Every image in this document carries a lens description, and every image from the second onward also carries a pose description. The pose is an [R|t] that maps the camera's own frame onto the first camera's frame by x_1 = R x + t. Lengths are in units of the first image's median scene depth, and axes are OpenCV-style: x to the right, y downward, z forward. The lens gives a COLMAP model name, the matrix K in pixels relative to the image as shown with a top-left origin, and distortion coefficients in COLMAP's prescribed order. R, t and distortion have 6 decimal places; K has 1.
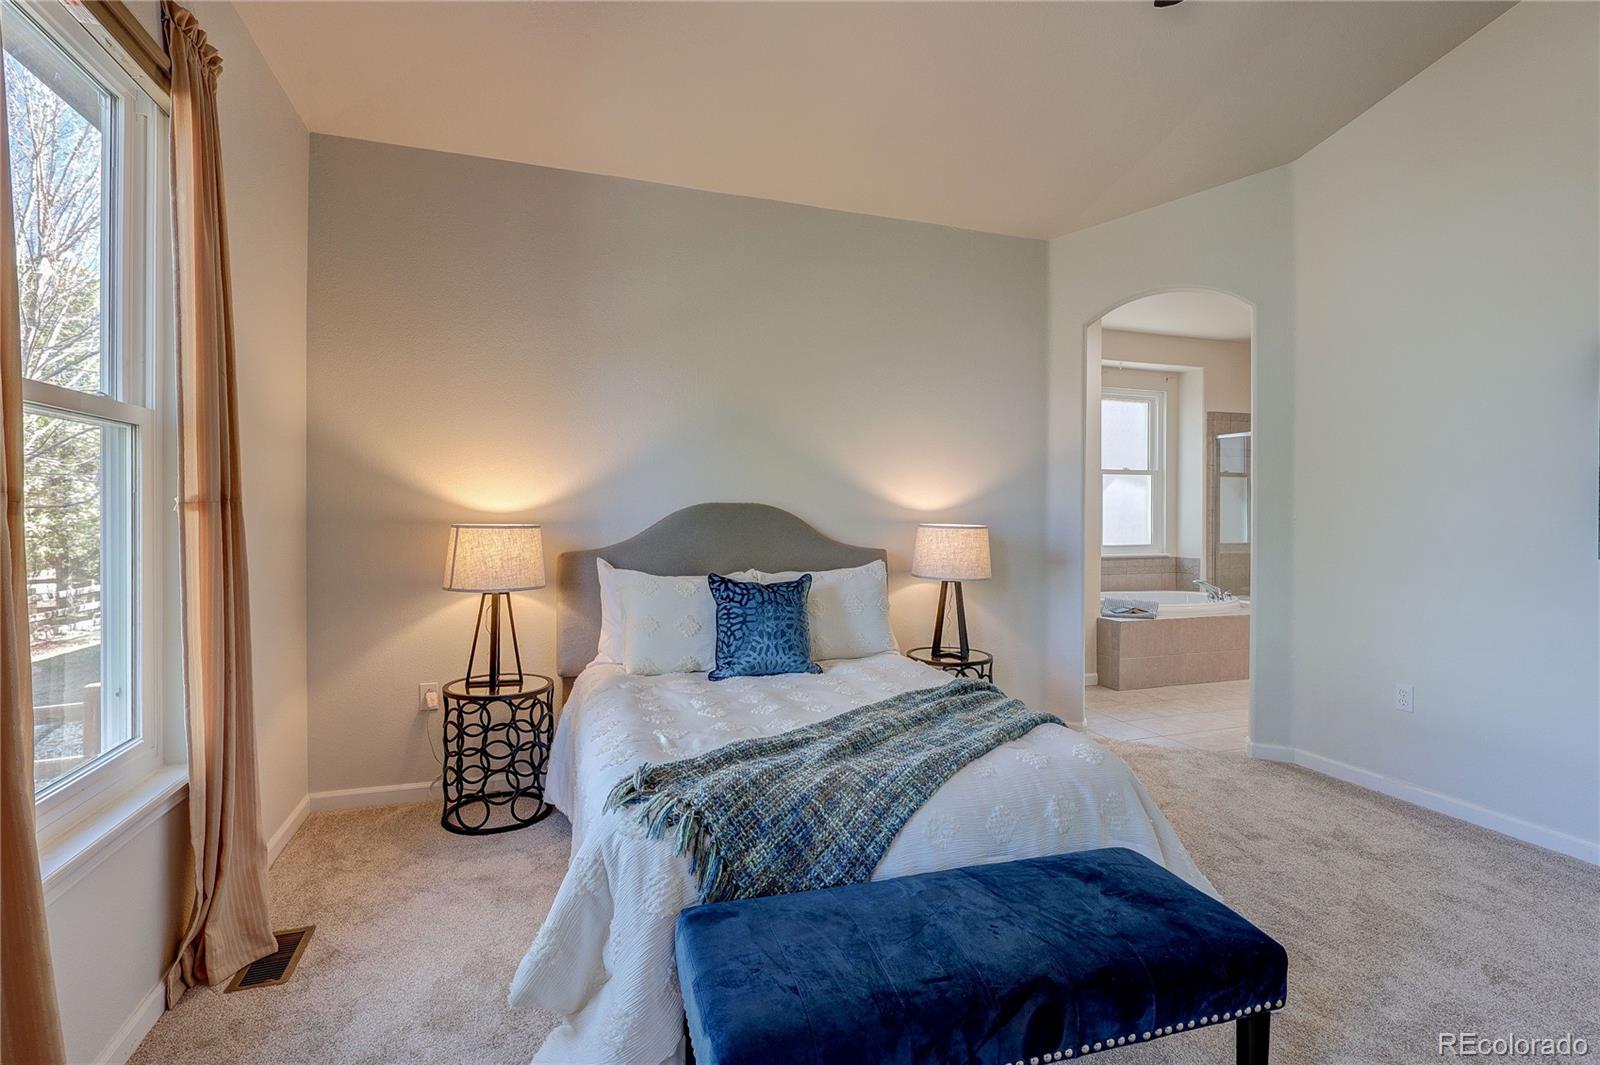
lens RADIAL K [[760.2, 0, 800.8], [0, 760.2, 524.2], [0, 0, 1]] dist [-0.003429, -0.000332]
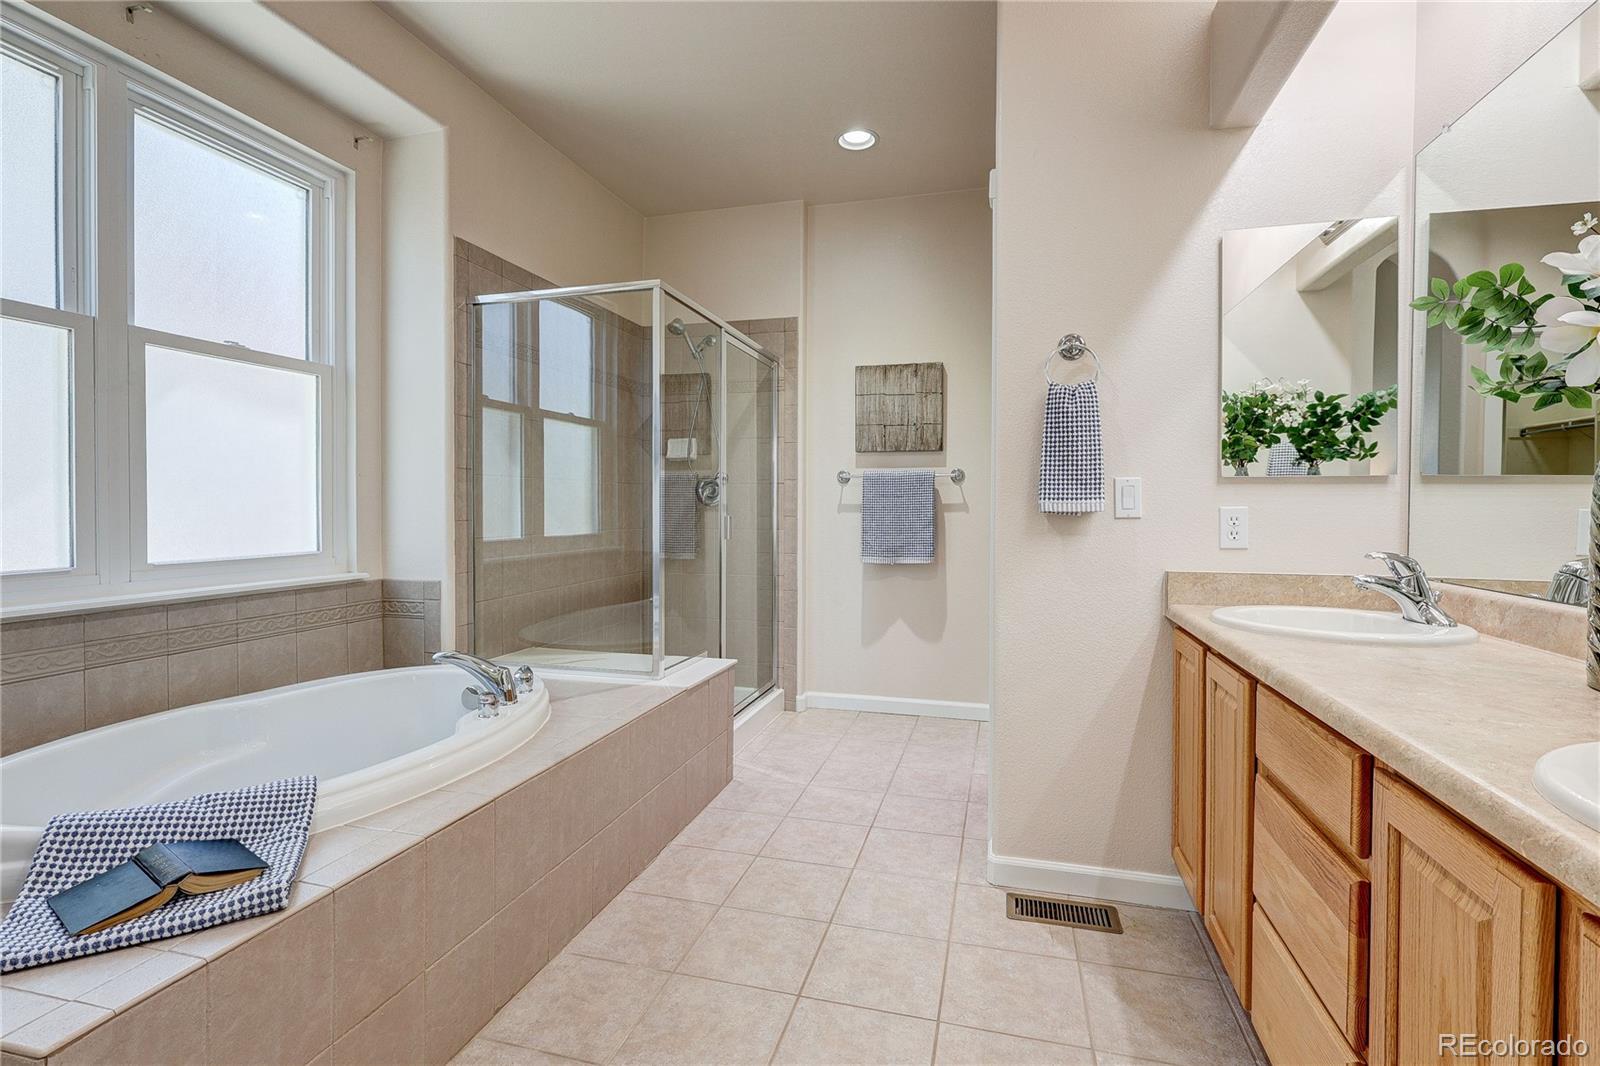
lens RADIAL K [[760.2, 0, 800.8], [0, 760.2, 524.7], [0, 0, 1]] dist [-0.003429, -0.000332]
pose [[0.586444, -0.020068, 0.809741, 0.298452], [0.002857, 0.999738, 0.022707, 0.004498], [-0.809985, -0.011003, 0.586348, 0.584656]]
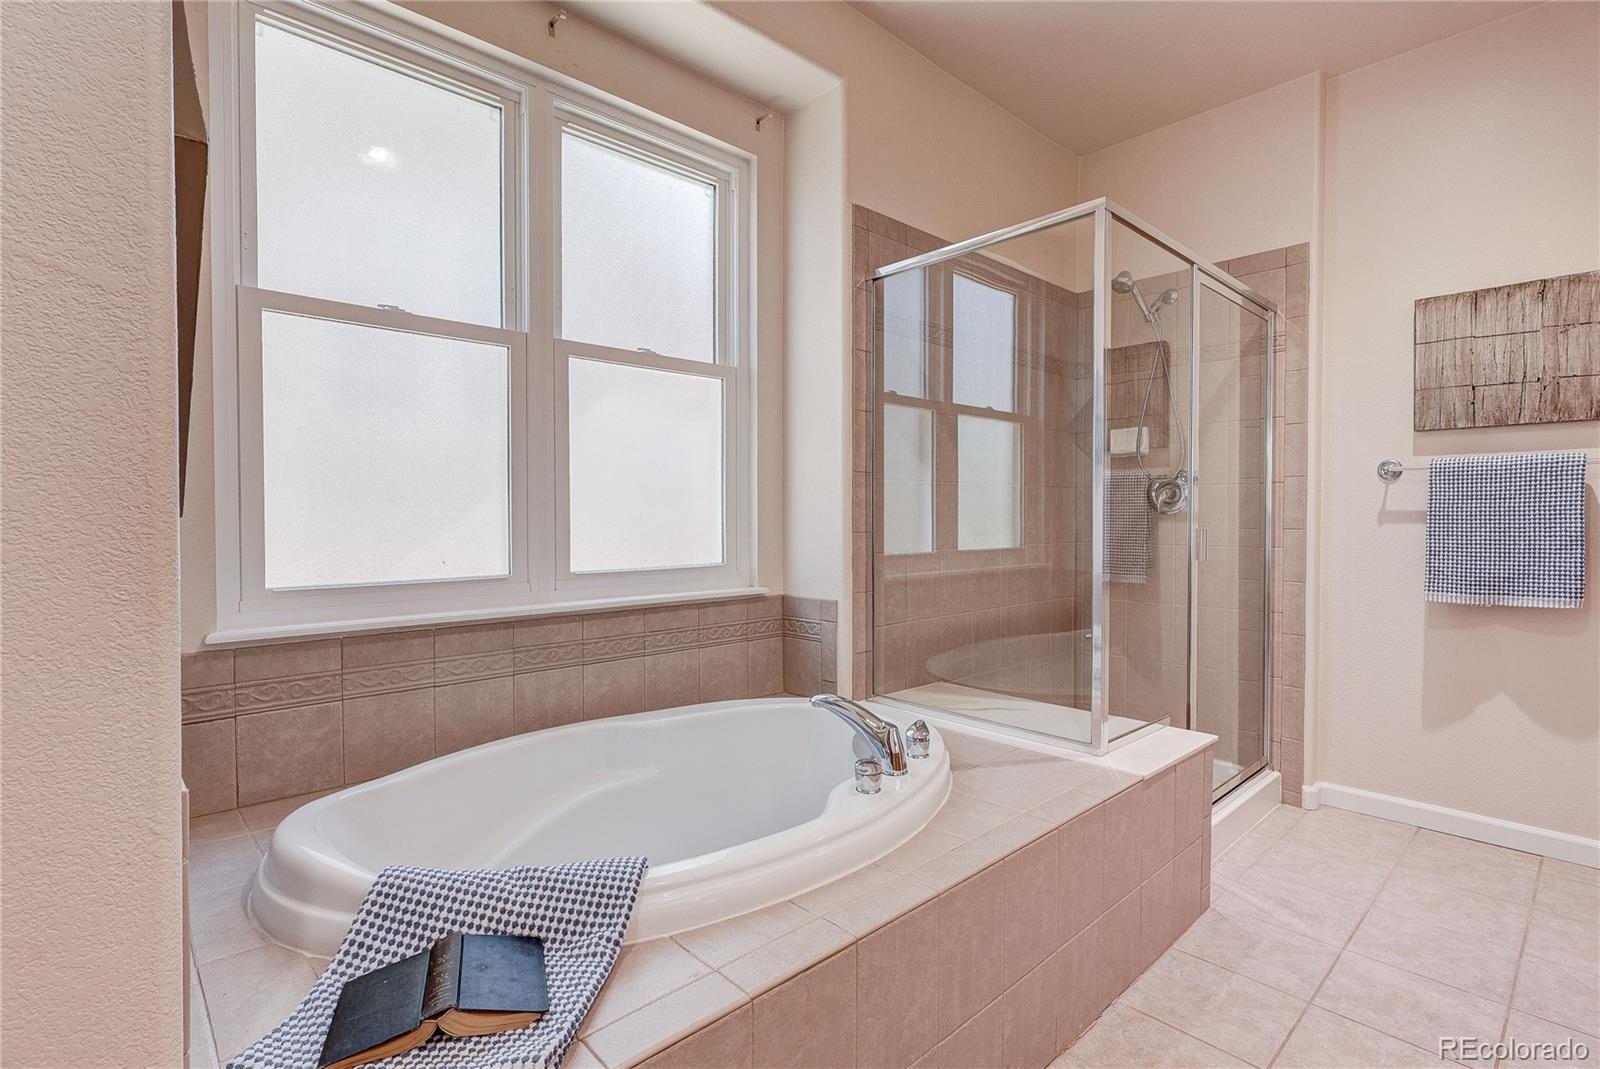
lens RADIAL K [[760.2, 0, 800.8], [0, 760.2, 526.2], [0, 0, 1]] dist [-0.003429, -0.000332]
pose [[0.922193, -0.008272, 0.386642, 0.361413], [0.004938, 0.999942, 0.009615, 0.004765], [-0.386699, -0.006958, 0.922180, 0.657562]]
